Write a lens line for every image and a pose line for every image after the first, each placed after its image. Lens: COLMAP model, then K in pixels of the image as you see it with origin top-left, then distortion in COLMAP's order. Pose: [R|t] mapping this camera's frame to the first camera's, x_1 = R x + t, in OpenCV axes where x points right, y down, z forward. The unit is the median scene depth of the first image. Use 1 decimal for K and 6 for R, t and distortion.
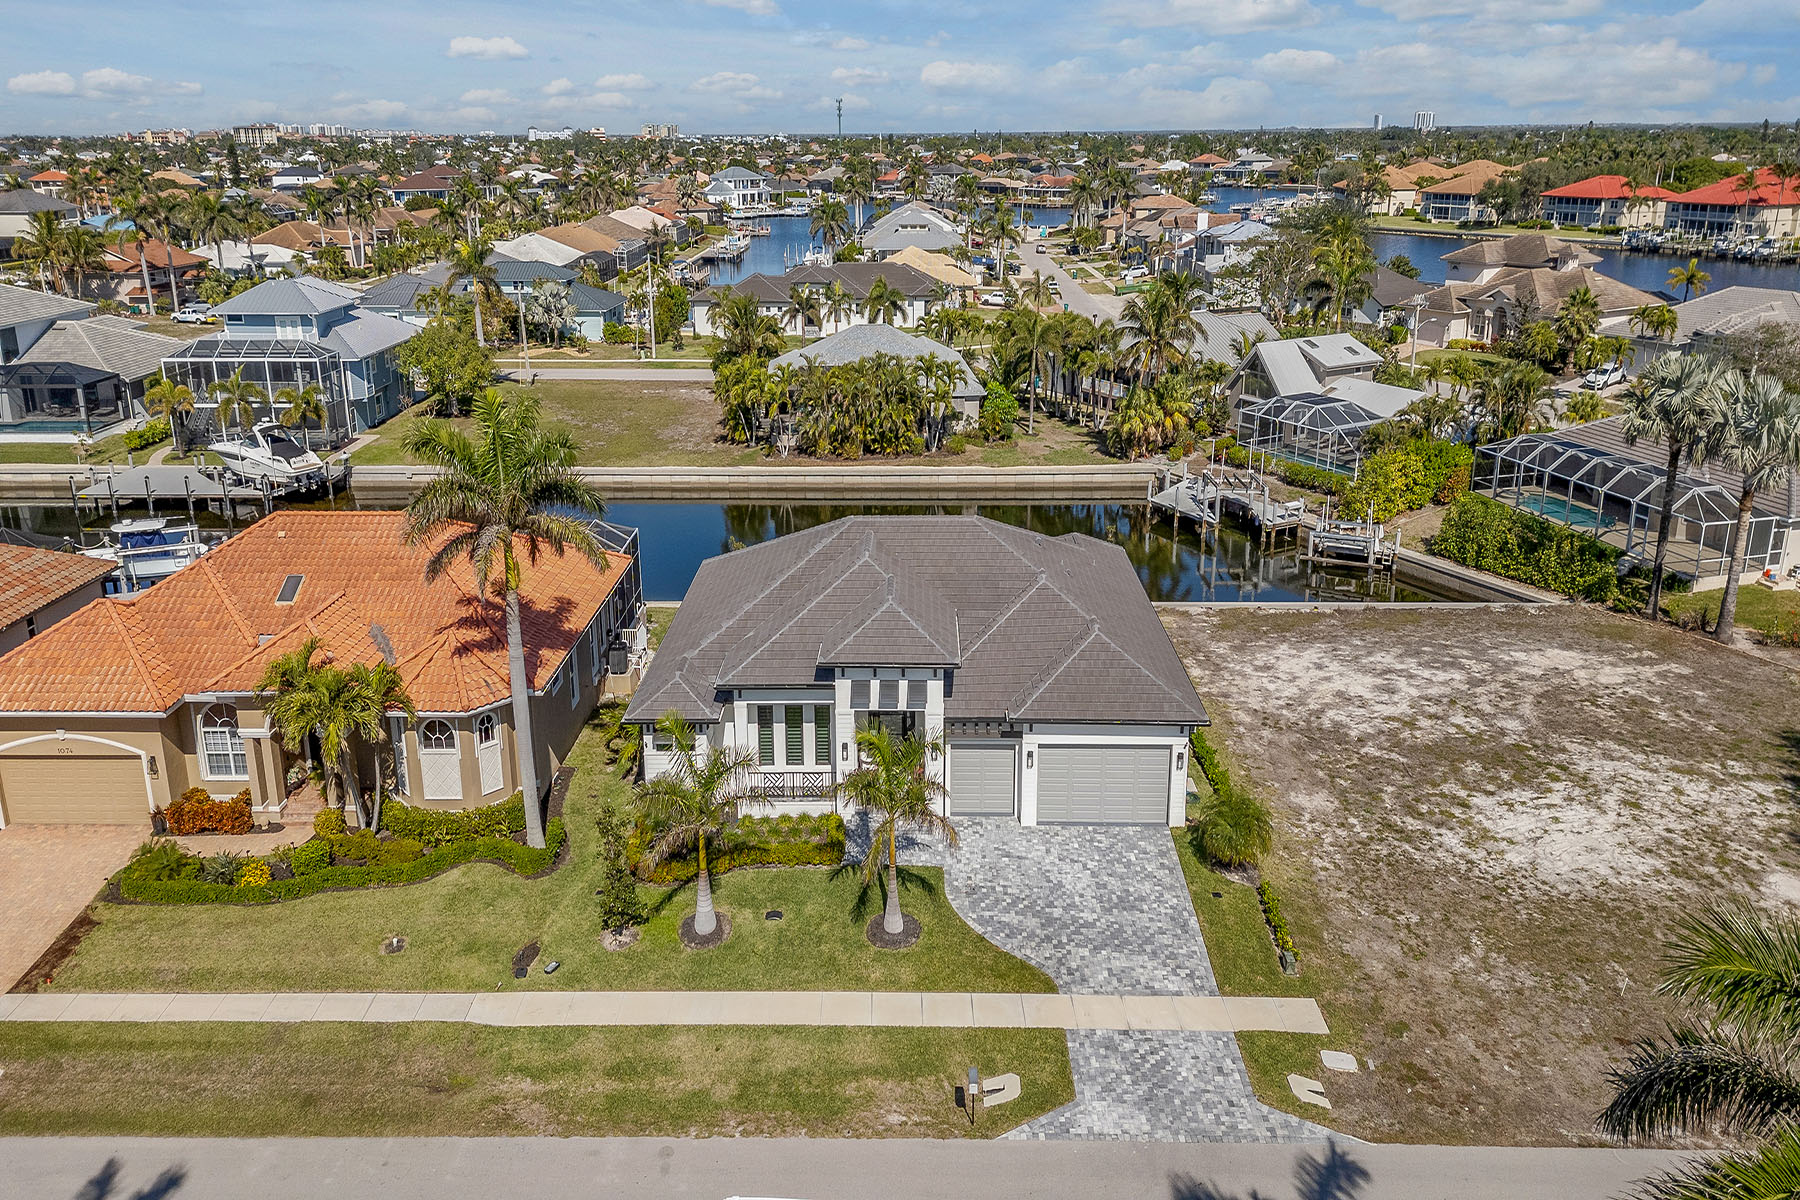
lens RADIAL K [[1253.9, 0, 901.6], [0, 1253.9, 480.7], [0, 0, 1]] dist [0.055476, -0.051966]
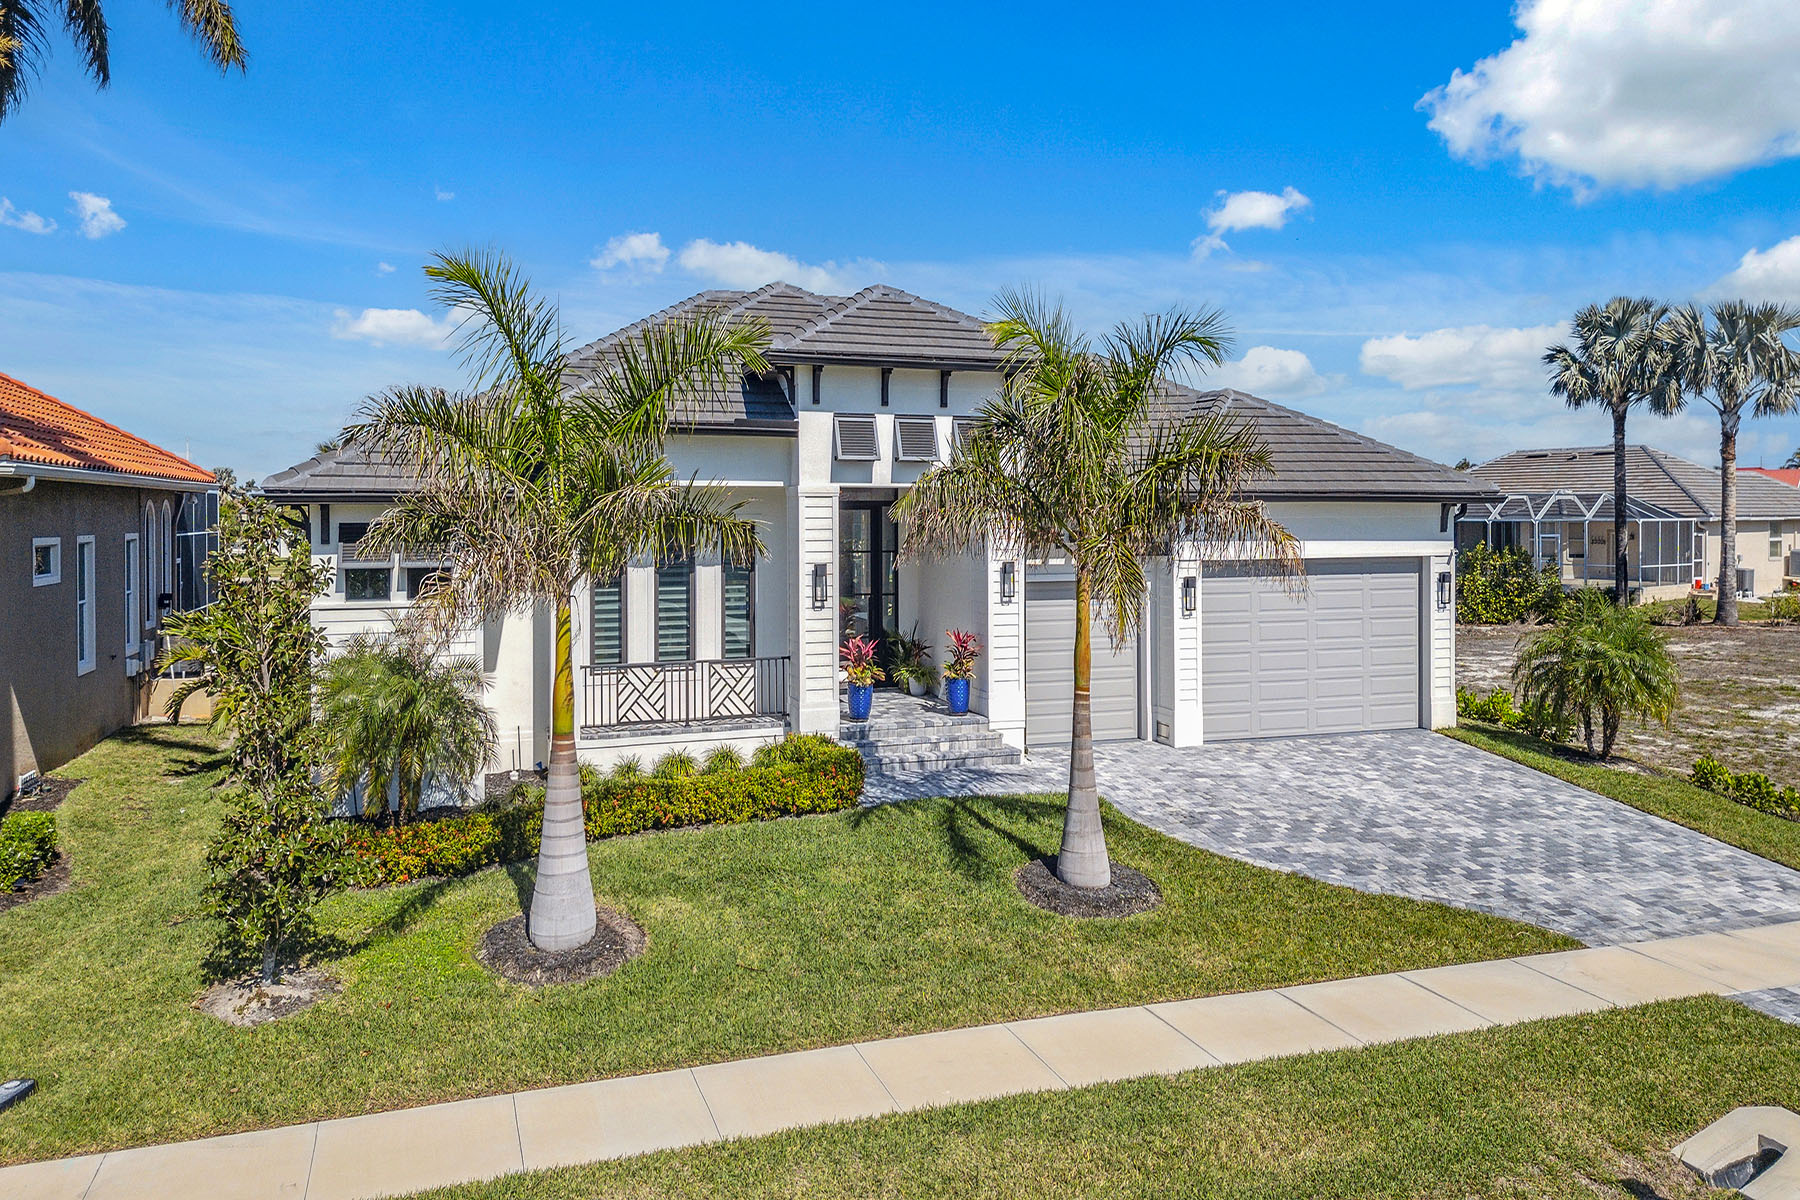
lens RADIAL K [[1255.4, 0, 893.8], [0, 1255.4, 514.9], [0, 0, 1]] dist [0.003127, 0.000929]
pose [[0.947270, -0.000136, 0.320435, -0.146393], [0.088968, 0.960794, -0.262601, 0.280991], [-0.307837, 0.277263, 0.910144, 0.534763]]
